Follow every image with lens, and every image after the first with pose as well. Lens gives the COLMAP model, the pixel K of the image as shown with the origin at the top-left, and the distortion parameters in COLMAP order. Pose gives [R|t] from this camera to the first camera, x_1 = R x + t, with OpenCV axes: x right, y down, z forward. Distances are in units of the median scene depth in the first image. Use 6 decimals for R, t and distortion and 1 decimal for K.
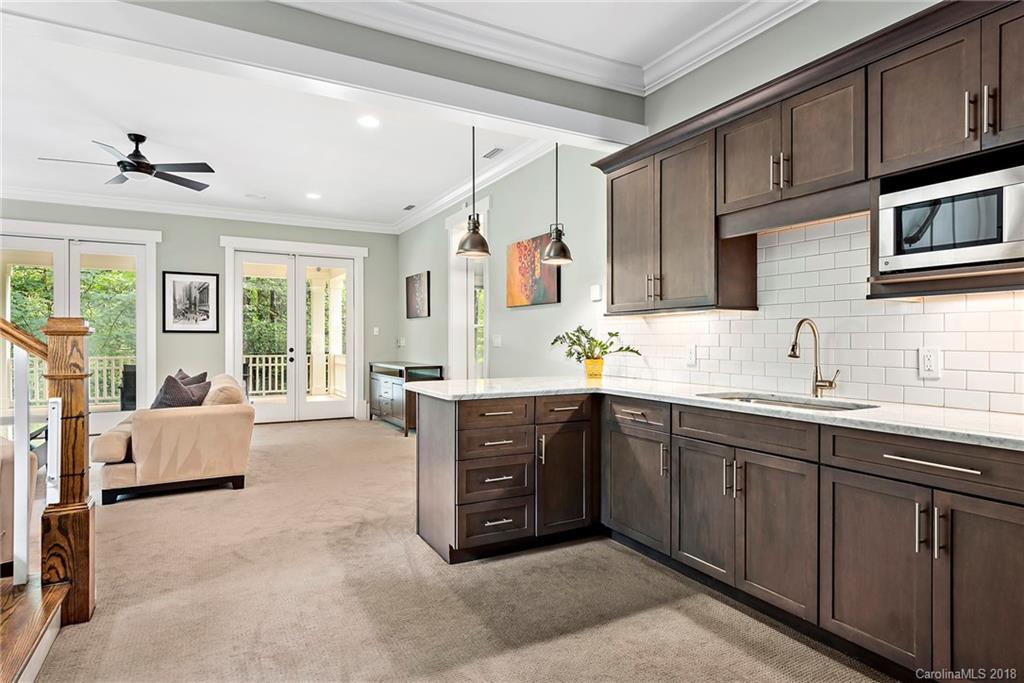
lens RADIAL K [[563.1, 0, 515.1], [0, 563.1, 343.5], [0, 0, 1]] dist [0.004310, 0.000276]
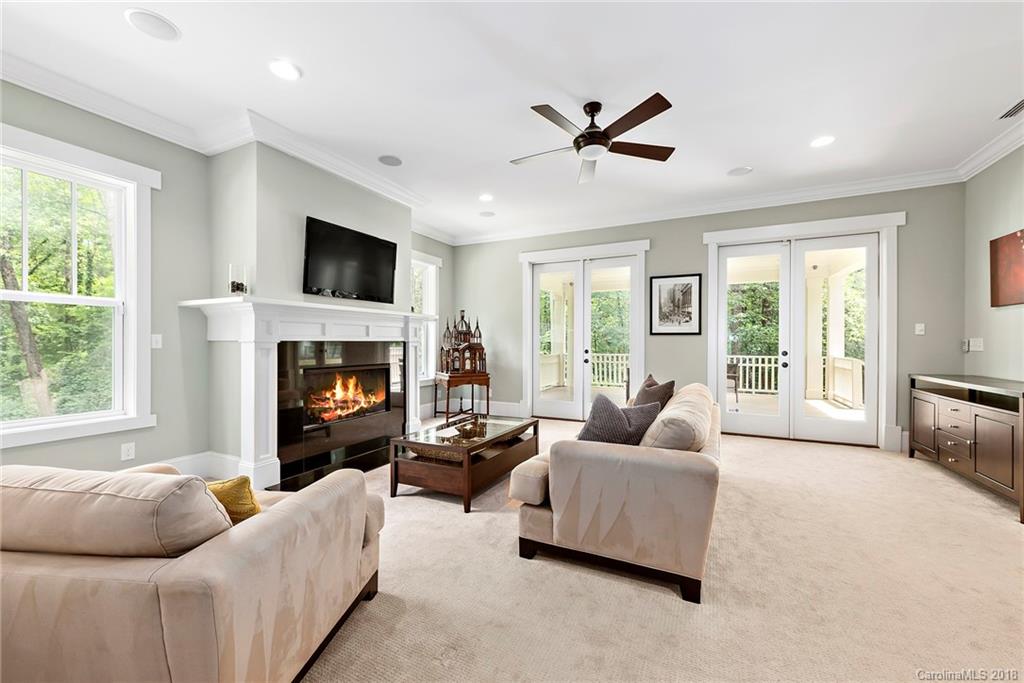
lens RADIAL K [[413.1, 0, 511.8], [0, 413.1, 343.5], [0, 0, 1]] dist [-0.001613, -0.001239]
pose [[0.577747, 0.003616, -0.816208, -0.137723], [-0.004501, 0.999989, 0.001244, -0.003107], [0.816203, 0.002955, 0.577757, 0.330392]]
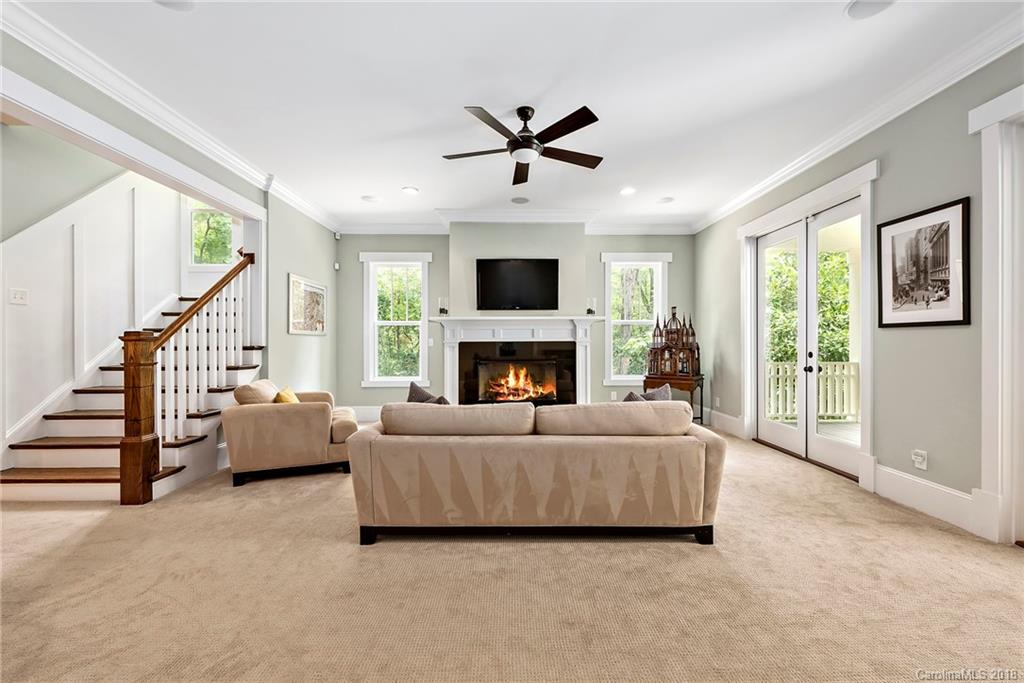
lens RADIAL K [[413.7, 0, 515.8], [0, 413.7, 341.4], [0, 0, 1]] dist [-0.000828, -0.000231]
pose [[-0.436546, 0.003802, -0.899674, -0.060039], [0.004992, 0.999986, 0.001804, -0.007201], [0.899668, -0.003704, -0.436559, 0.815117]]
